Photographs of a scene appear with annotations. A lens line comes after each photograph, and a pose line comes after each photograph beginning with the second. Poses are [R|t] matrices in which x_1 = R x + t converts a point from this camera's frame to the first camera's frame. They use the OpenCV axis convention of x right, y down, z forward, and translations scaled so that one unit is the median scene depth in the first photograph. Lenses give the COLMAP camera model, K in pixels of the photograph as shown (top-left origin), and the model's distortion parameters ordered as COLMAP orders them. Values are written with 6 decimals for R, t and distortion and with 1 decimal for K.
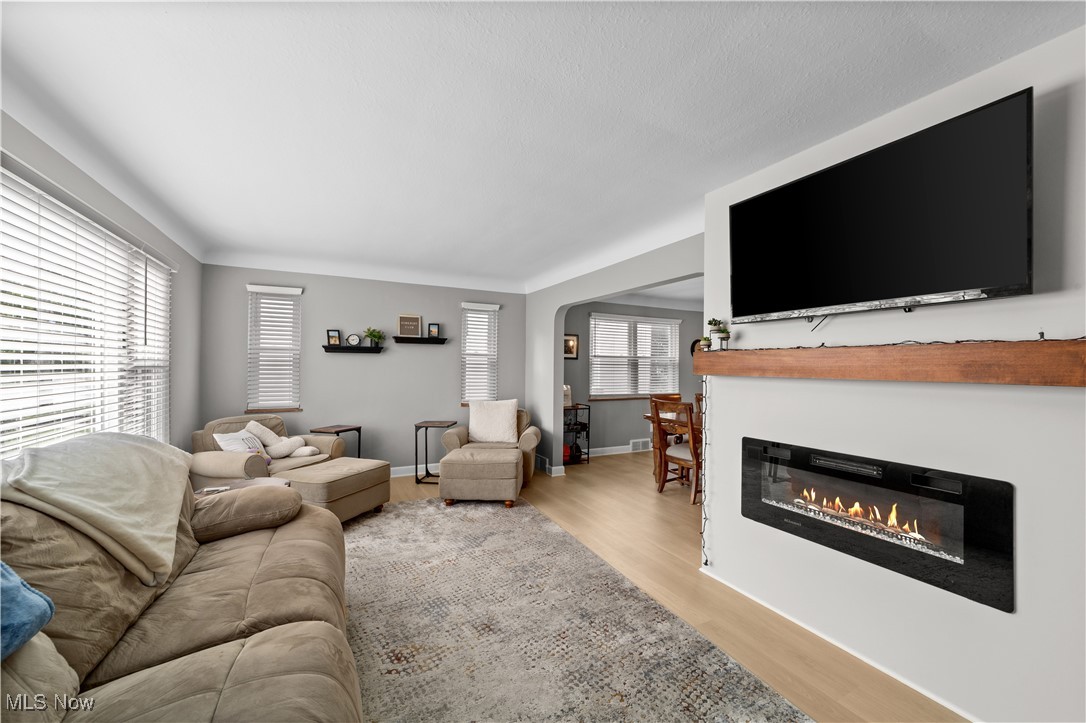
lens RADIAL K [[417.7, 0, 543.9], [0, 417.7, 368.3], [0, 0, 1]] dist [-0.001051, 0.000002]
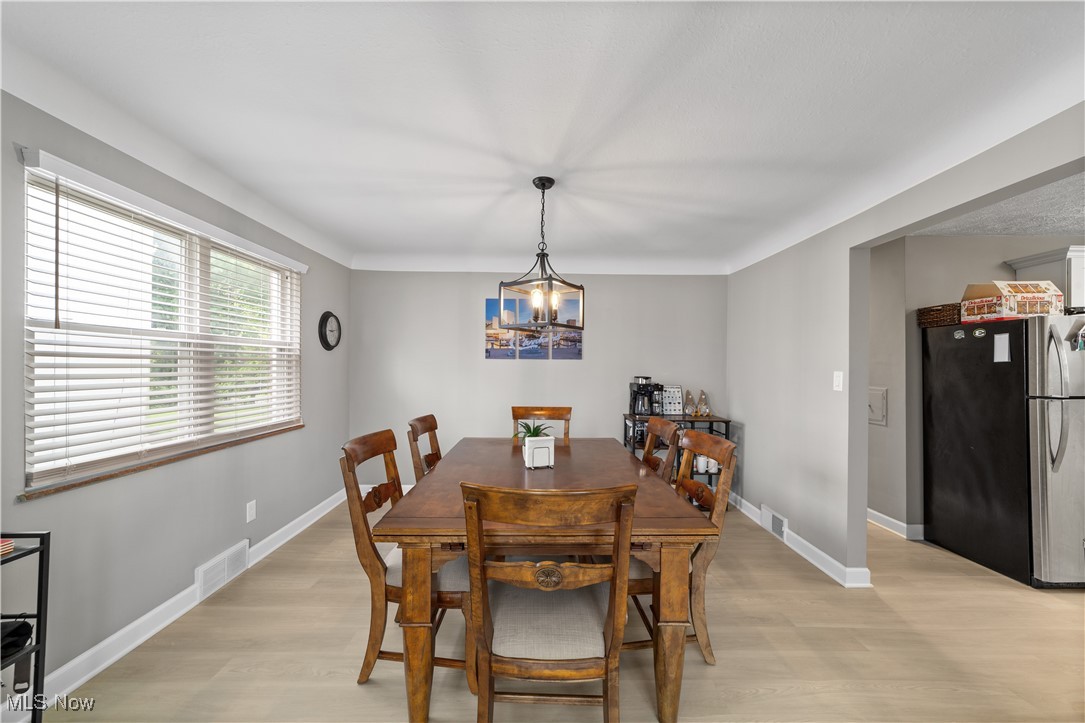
lens RADIAL K [[417.3, 0, 543.4], [0, 417.3, 368.3], [0, 0, 1]] dist [-0.001051, 0.000002]
pose [[0.465215, -0.004252, 0.885188, 0.031190], [-0.003178, 0.999974, 0.006474, -0.003635], [-0.885192, -0.005825, 0.465189, 0.593761]]
